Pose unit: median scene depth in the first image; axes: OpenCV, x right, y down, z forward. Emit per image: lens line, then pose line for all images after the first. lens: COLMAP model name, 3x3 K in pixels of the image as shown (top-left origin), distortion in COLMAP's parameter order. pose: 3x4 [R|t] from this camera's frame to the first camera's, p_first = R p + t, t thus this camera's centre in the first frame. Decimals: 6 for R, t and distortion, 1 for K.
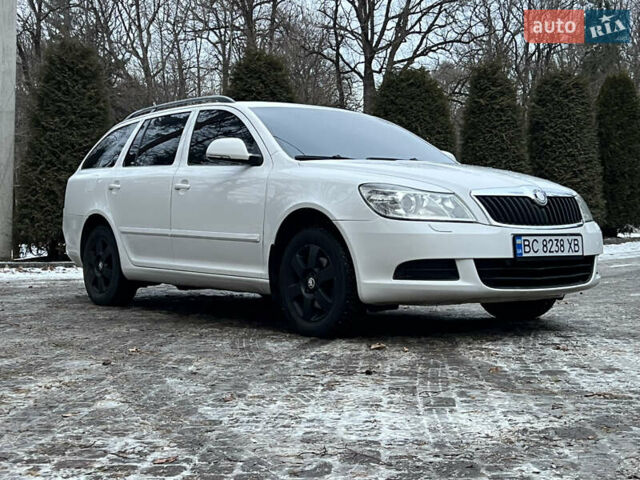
lens RADIAL K [[983.5, 0, 312.6], [0, 983.5, 240.1], [0, 0, 1]] dist [0.169567, -0.078881]
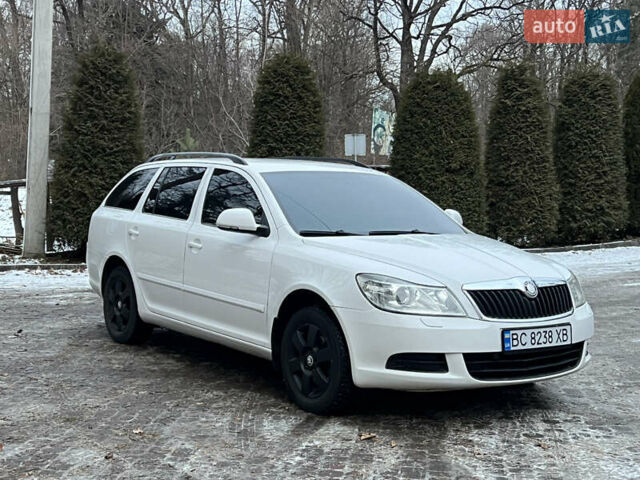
lens RADIAL K [[968.1, 0, 314.8], [0, 968.1, 241.0], [0, 0, 1]] dist [0.174997, -0.127598]
pose [[0.999107, 0.026660, -0.032772, 0.033945], [-0.025155, 0.998648, 0.045496, -0.129990], [0.033941, -0.044631, 0.998427, -0.027529]]
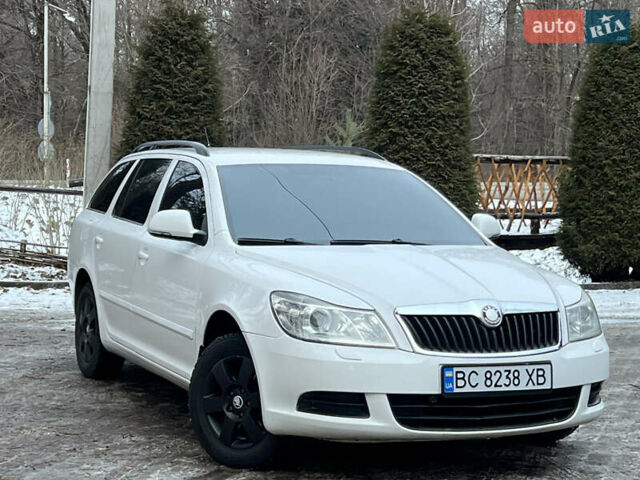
lens RADIAL K [[1323.4, 0, 320.5], [0, 1323.4, 240.4], [0, 0, 1]] dist [0.213674, -0.353689]
pose [[0.972733, 0.037403, -0.228892, 0.326644], [-0.030118, 0.998925, 0.035238, -0.133501], [0.229964, -0.027383, 0.972814, -0.079688]]
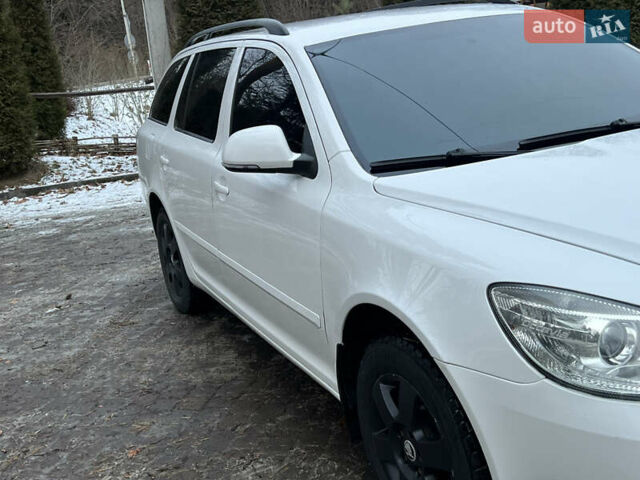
lens RADIAL K [[811.6, 0, 333.2], [0, 811.6, 240.2], [0, 0, 1]] dist [0.059392, -0.045957]
pose [[0.971089, -0.068920, -0.228551, 0.061469], [0.120910, 0.967527, 0.221974, -0.152470], [0.205831, -0.243191, 0.947888, 0.620342]]
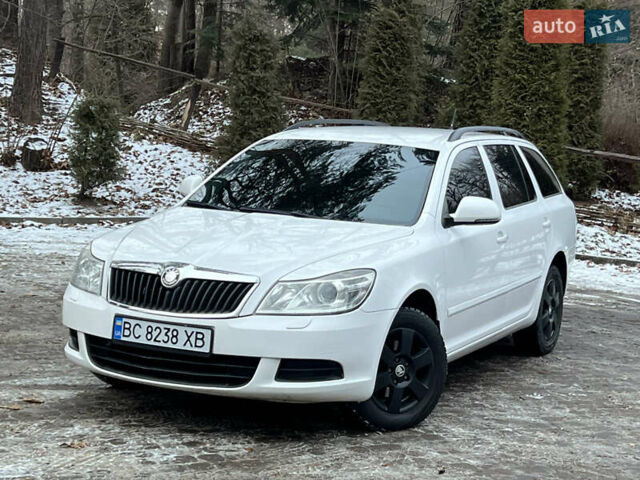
lens RADIAL K [[1276.4, 0, 325.4], [0, 1276.4, 239.6], [0, 0, 1]] dist [0.197942, -0.057052]
pose [[0.460596, 0.111436, -0.880587, 1.240814], [-0.067056, 0.993621, 0.090666, -0.181987], [0.885073, 0.017288, 0.465130, 0.570876]]
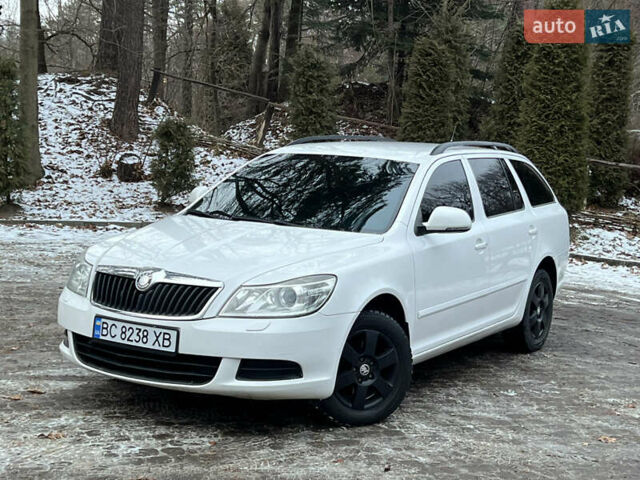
lens RADIAL K [[1077.4, 0, 320.4], [0, 1077.4, 239.8], [0, 0, 1]] dist [0.205040, -0.302818]
pose [[0.378645, 0.114281, -0.918459, 1.193342], [-0.063763, 0.993211, 0.097296, -0.187292], [0.923343, 0.021723, 0.383361, 0.730001]]
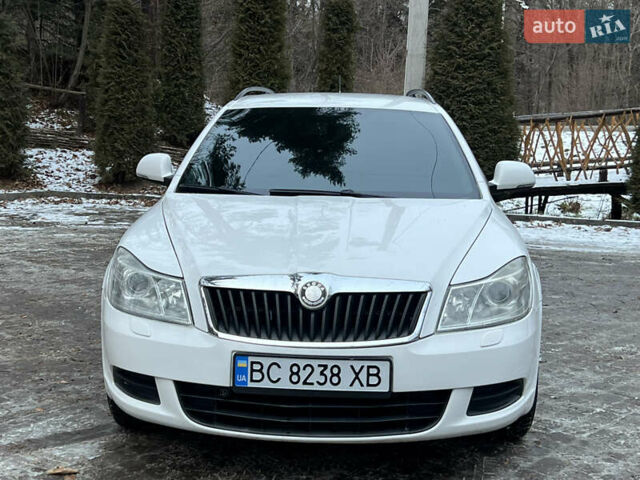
lens RADIAL K [[906.5, 0, 308.6], [0, 906.5, 239.7], [0, 0, 1]] dist [0.102026, -0.087333]
pose [[0.767361, 0.105000, -0.632560, 0.574118], [-0.030112, 0.991314, 0.128022, -0.148525], [0.640508, -0.079191, 0.763858, 0.530223]]
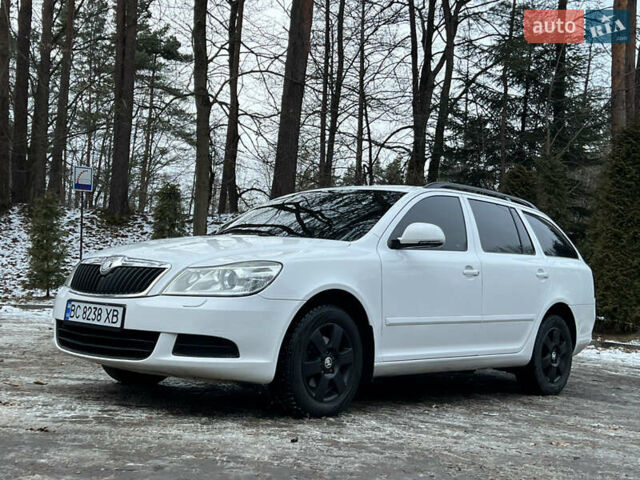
lens RADIAL K [[861.5, 0, 319.3], [0, 861.5, 240.8], [0, 0, 1]] dist [0.111403, -0.046684]
pose [[0.185351, -0.034998, -0.982049, 1.106275], [-0.079768, 0.995532, -0.050534, -0.040143], [0.979429, 0.087702, 0.181731, 1.011102]]
